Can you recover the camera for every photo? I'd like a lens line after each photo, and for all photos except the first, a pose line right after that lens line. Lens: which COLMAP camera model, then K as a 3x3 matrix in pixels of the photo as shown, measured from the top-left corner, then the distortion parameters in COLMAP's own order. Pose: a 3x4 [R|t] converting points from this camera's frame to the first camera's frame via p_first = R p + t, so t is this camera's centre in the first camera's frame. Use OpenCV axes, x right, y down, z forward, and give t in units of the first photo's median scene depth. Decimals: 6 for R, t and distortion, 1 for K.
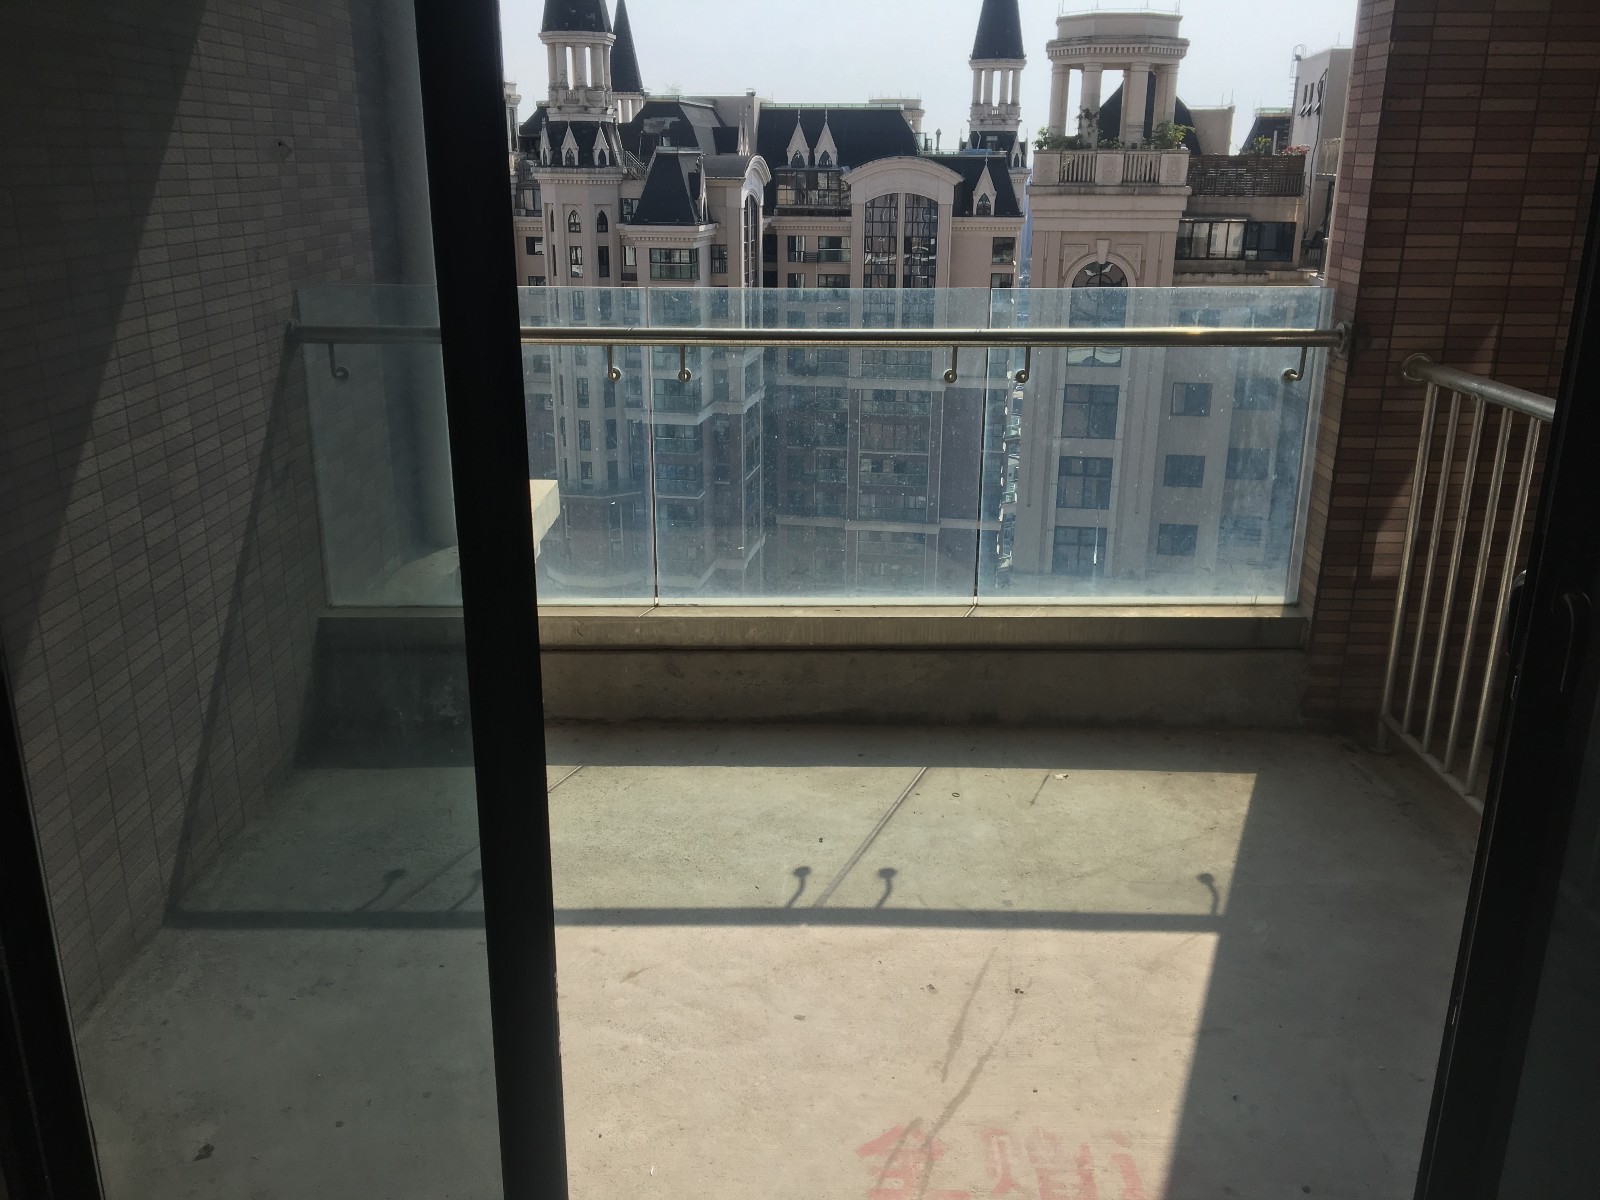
lens RADIAL K [[1347.5, 0, 789.2], [0, 1347.5, 606.1], [0, 0, 1]] dist [0.076906, -0.115818]
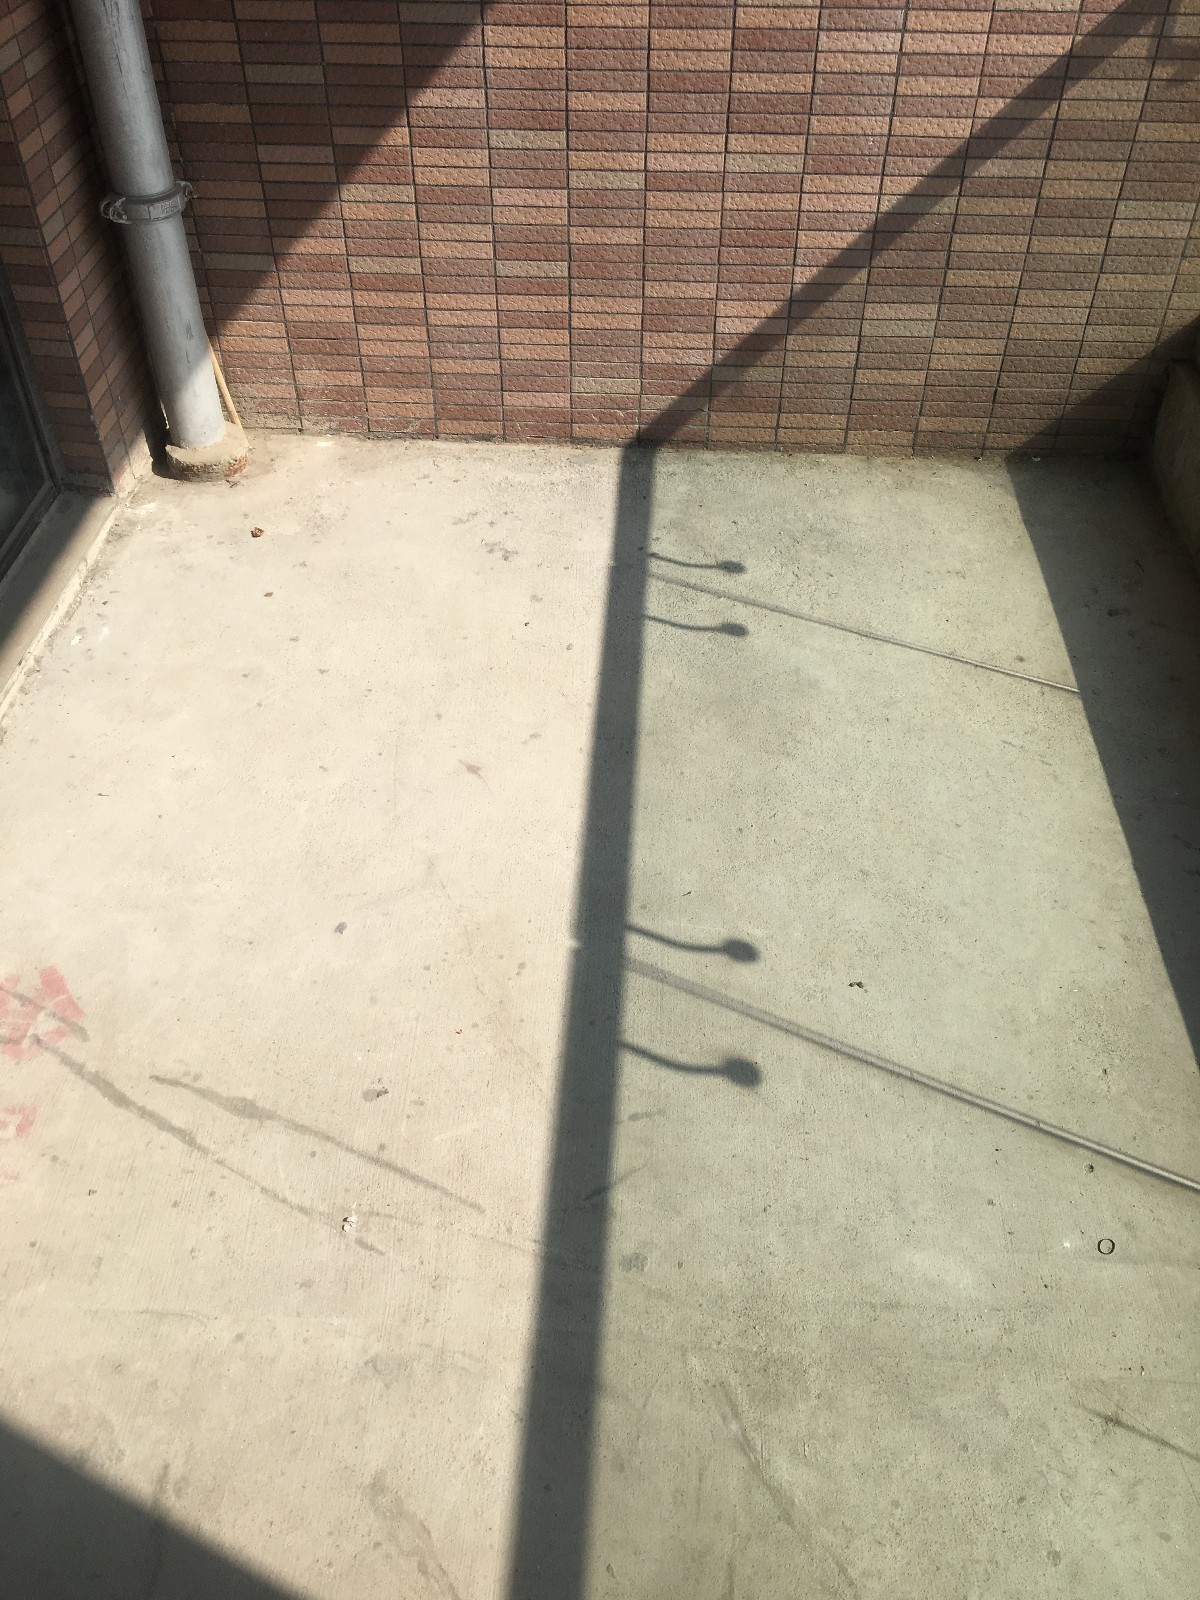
lens RADIAL K [[1347.5, 0, 603.5], [0, 1347.5, 797.1], [0, 0, 1]] dist [0.076906, -0.115818]
pose [[-0.070351, 0.679225, -0.730550, 0.497879], [-0.297646, 0.684709, 0.665267, -0.278906], [0.952081, 0.264248, 0.153998, 1.044772]]
